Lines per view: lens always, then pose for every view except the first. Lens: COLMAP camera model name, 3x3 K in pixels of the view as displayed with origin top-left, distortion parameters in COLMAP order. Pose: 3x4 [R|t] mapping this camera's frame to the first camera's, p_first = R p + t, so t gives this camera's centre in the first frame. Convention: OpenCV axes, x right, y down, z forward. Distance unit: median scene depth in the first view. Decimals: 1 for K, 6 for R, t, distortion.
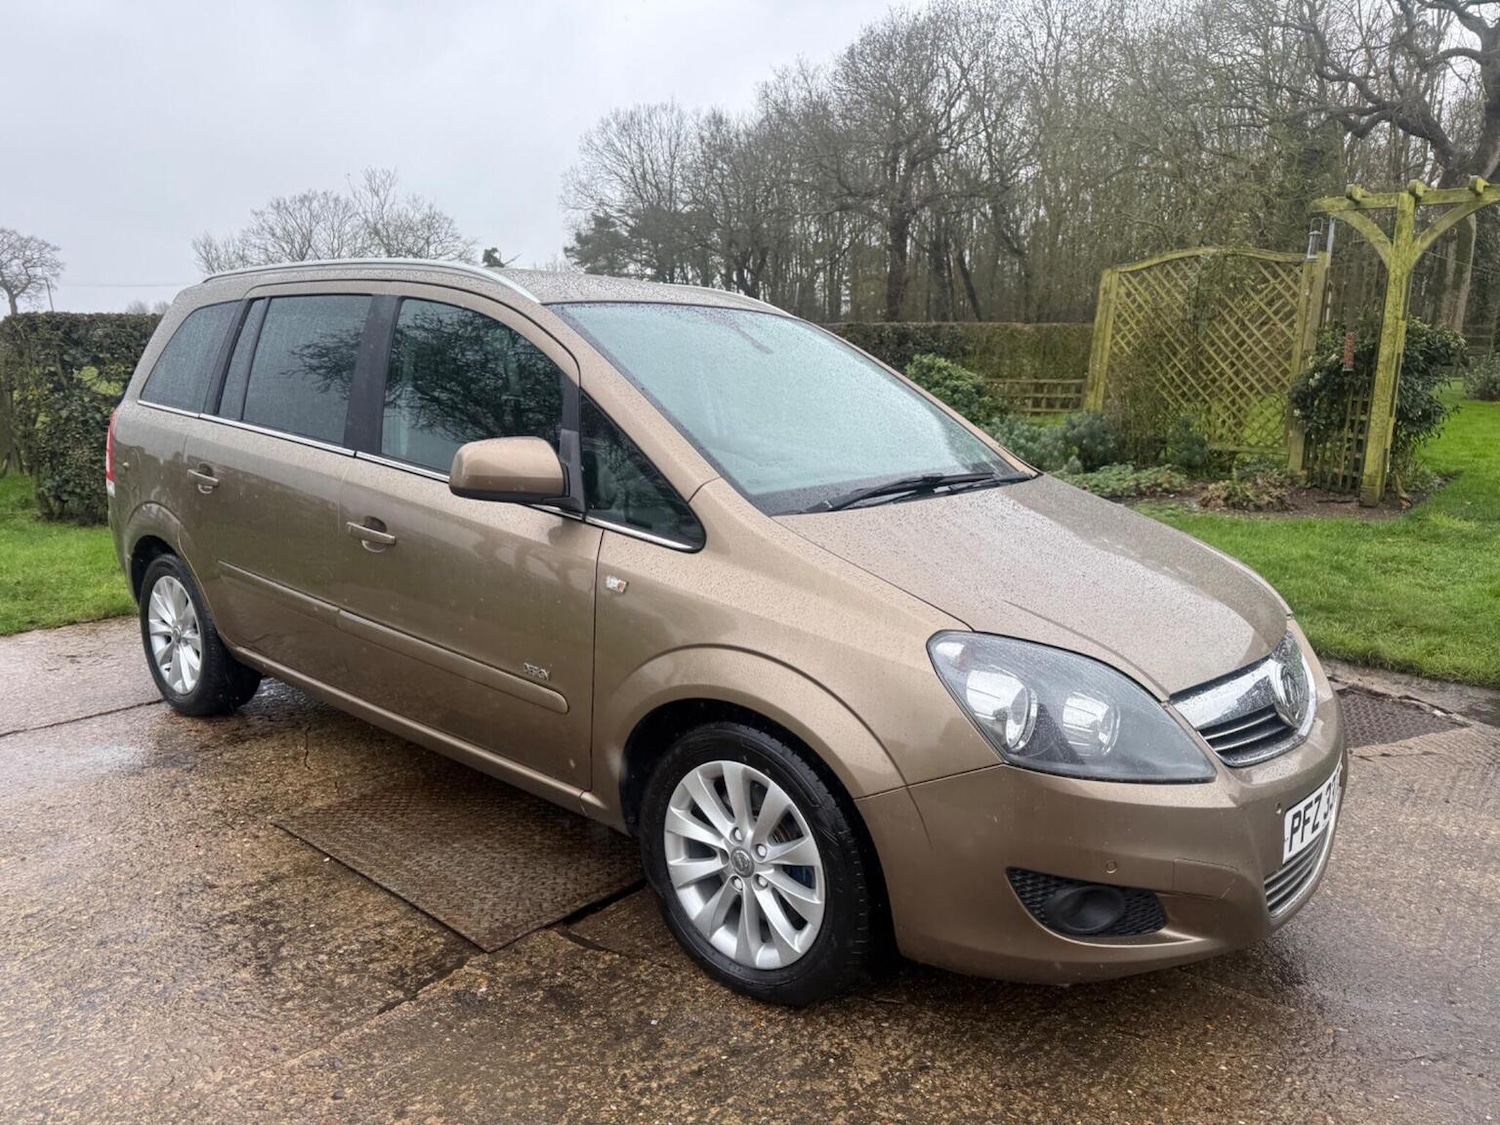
lens RADIAL K [[1065.3, 0, 753.9], [0, 1065.3, 568.6], [0, 0, 1]] dist [0.068365, -0.116419]
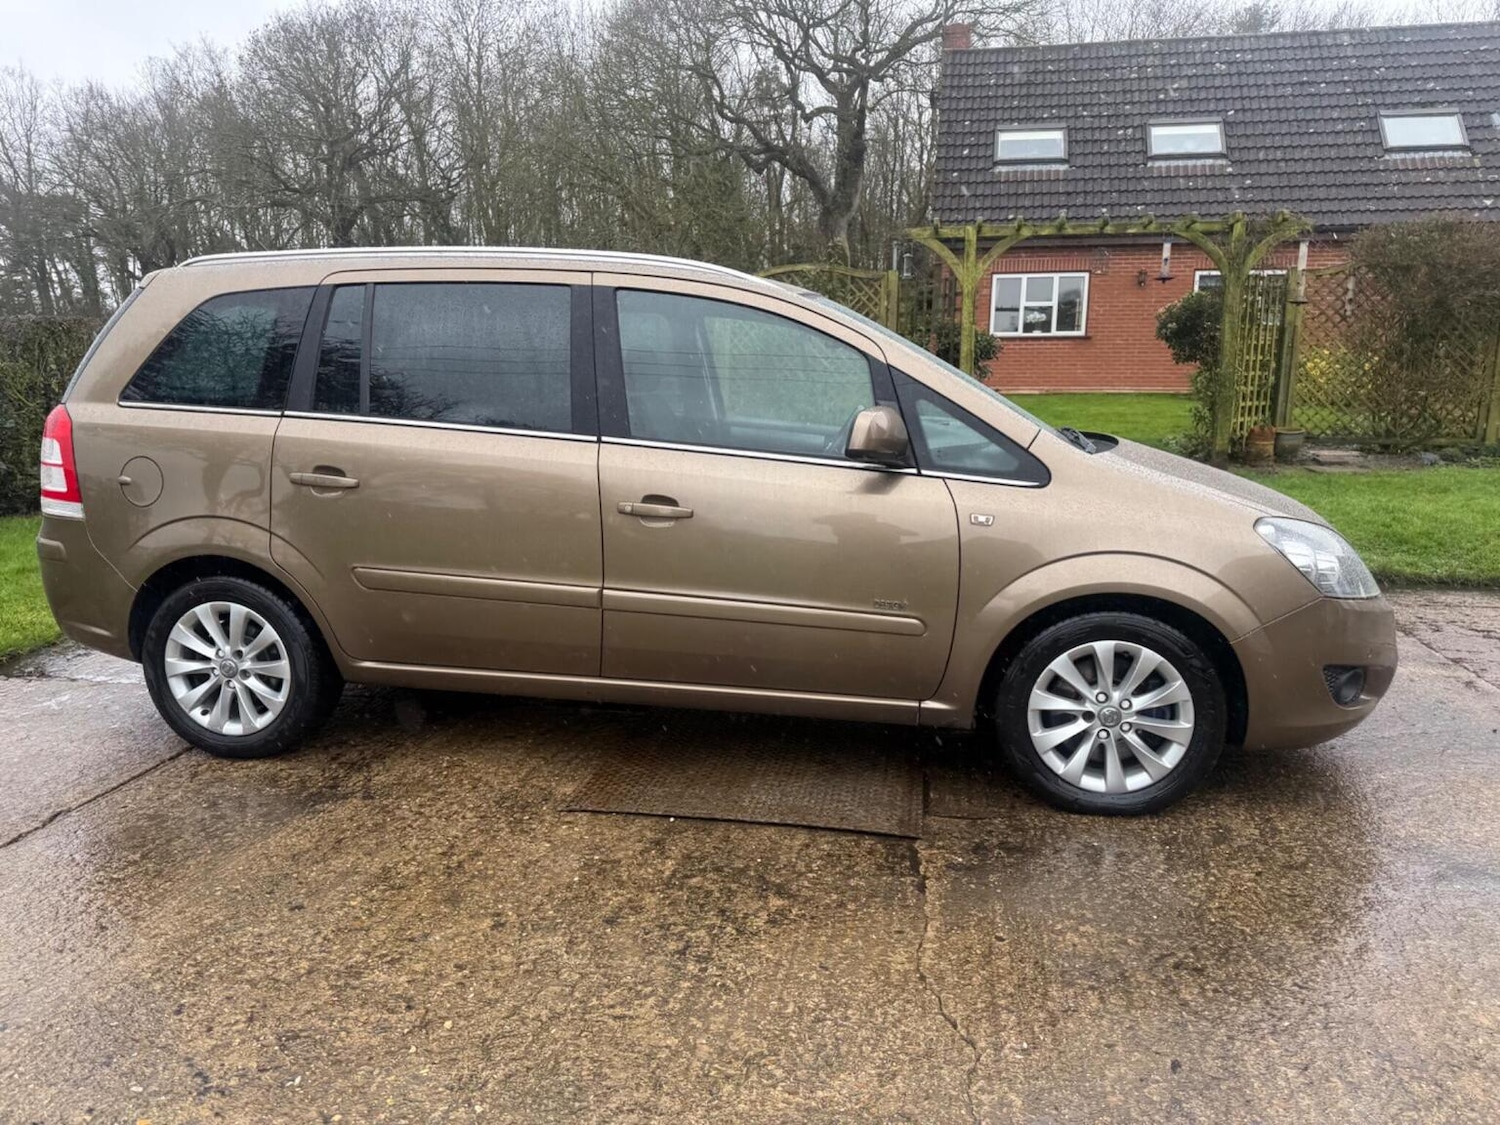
lens RADIAL K [[1067.4, 0, 753.0], [0, 1067.4, 557.0], [0, 0, 1]] dist [0.035793, -0.038148]
pose [[0.864564, -0.099715, 0.492530, -0.250090], [0.108231, 0.994062, 0.011270, 0.003795], [-0.490729, 0.043564, 0.870223, 0.013333]]
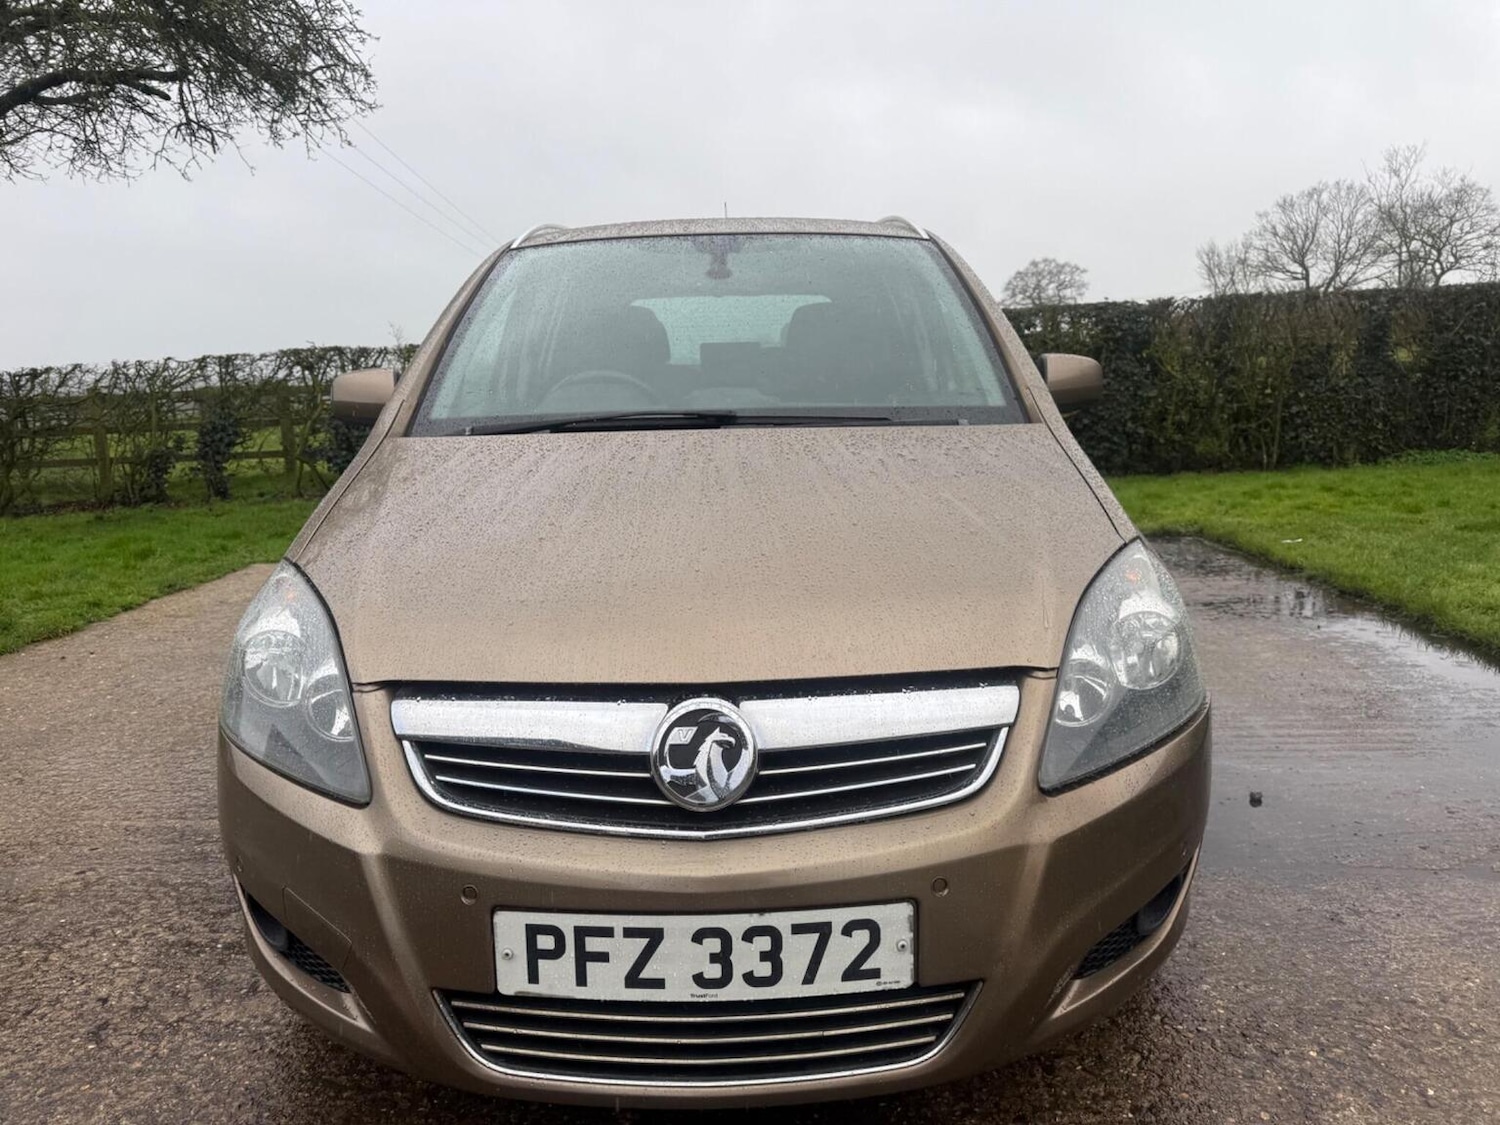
lens RADIAL K [[1041.3, 0, 745.7], [0, 1041.3, 566.3], [0, 0, 1]] dist [0.074480, -0.070280]
pose [[0.633559, 0.113645, -0.765302, 0.218003], [-0.115779, 0.991941, 0.051451, -0.004670], [0.764982, 0.056009, 0.641611, 0.148286]]
